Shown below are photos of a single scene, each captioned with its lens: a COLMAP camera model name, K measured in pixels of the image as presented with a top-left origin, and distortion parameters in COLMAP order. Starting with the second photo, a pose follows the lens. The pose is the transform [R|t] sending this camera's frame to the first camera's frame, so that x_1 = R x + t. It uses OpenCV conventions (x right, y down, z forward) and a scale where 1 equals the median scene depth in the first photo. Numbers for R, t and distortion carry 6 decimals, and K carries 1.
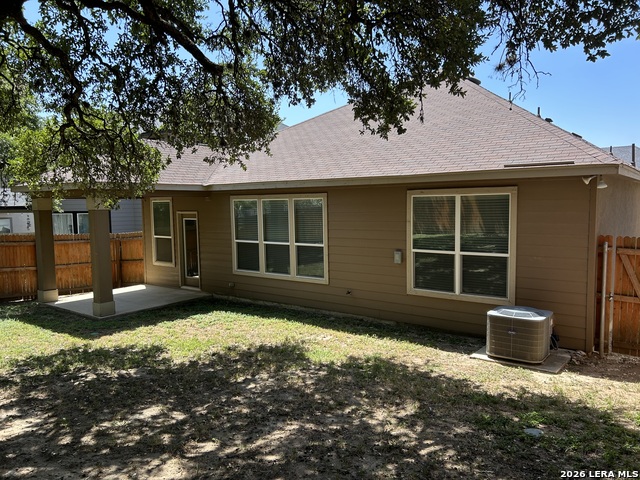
lens RADIAL K [[483.3, 0, 320.0], [0, 483.3, 241.4], [0, 0, 1]] dist [0.034398, -0.036287]
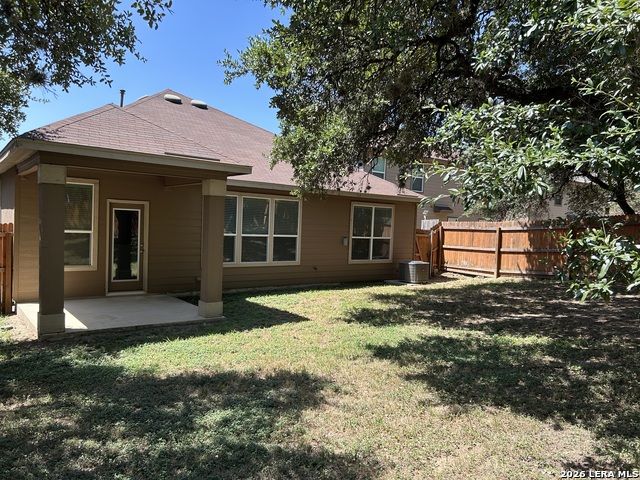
lens RADIAL K [[483.3, 0, 320.0], [0, 483.3, 239.7], [0, 0, 1]] dist [0.034398, -0.036287]
pose [[0.222349, -0.036240, 0.974293, -1.231557], [0.006801, 0.999342, 0.035619, -0.028109], [-0.974943, -0.001294, 0.222450, 0.619719]]
